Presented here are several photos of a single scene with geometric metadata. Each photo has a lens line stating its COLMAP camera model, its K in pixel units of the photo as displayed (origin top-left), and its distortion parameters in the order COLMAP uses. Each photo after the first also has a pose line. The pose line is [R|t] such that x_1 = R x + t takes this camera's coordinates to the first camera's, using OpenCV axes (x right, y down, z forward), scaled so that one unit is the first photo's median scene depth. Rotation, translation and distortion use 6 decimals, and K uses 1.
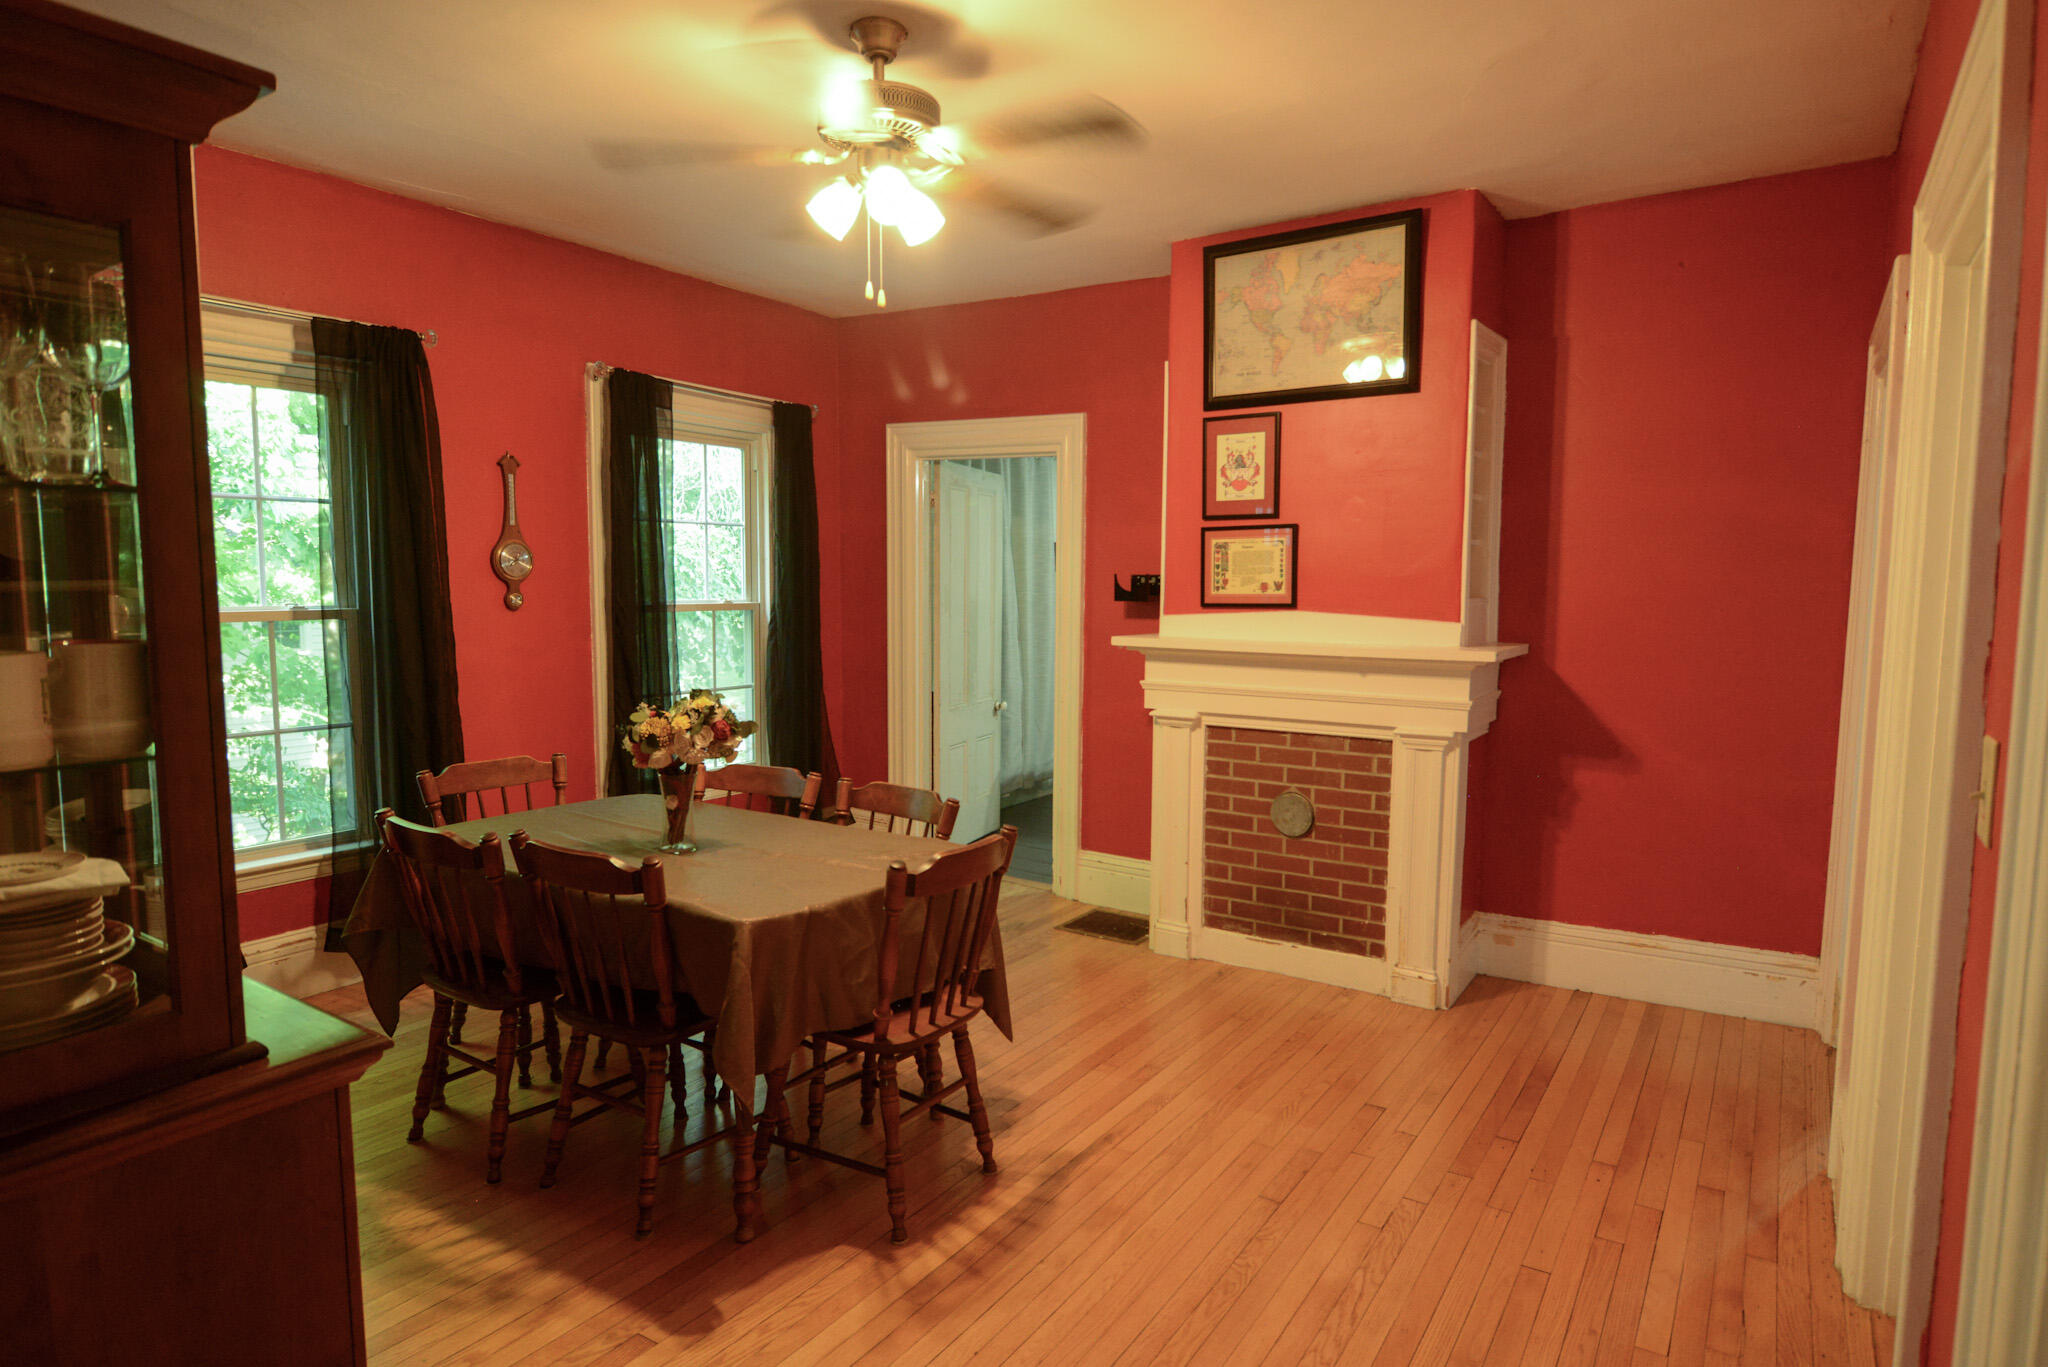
lens RADIAL K [[1161.4, 0, 1022.6], [0, 1161.4, 685.1], [0, 0, 1]] dist [0.005640, 0.001347]
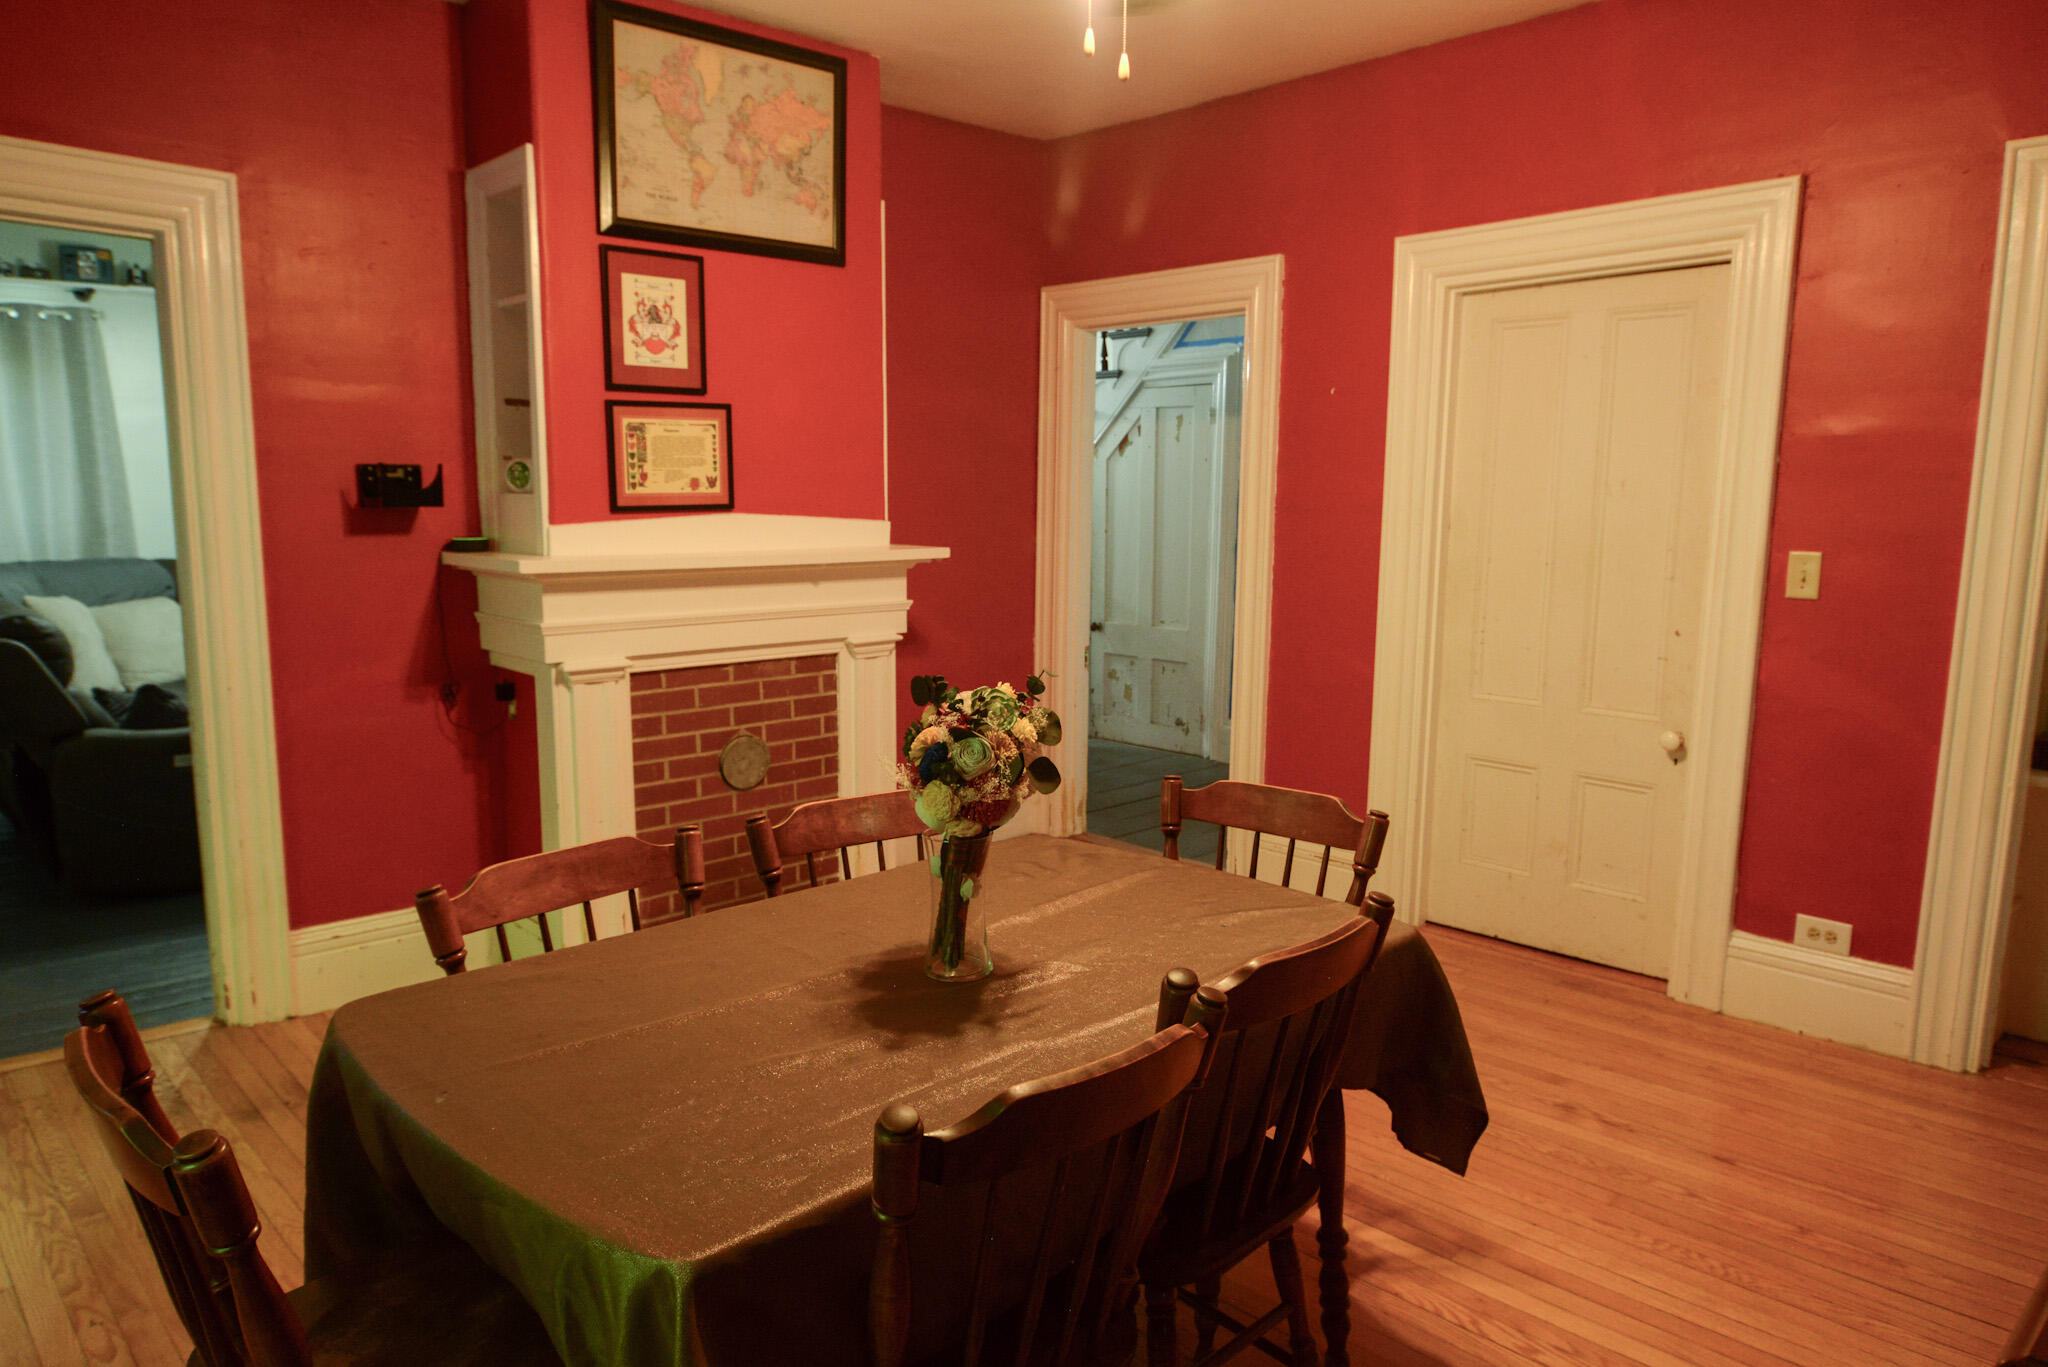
lens RADIAL K [[1341.2, 0, 1021.5], [0, 1341.2, 688.3], [0, 0, 1]] dist [-0.008828, -0.001285]
pose [[0.223067, -0.149777, 0.963228, -0.630547], [0.082297, 0.987491, 0.134491, -0.051778], [-0.971323, 0.049270, 0.232603, 0.587247]]
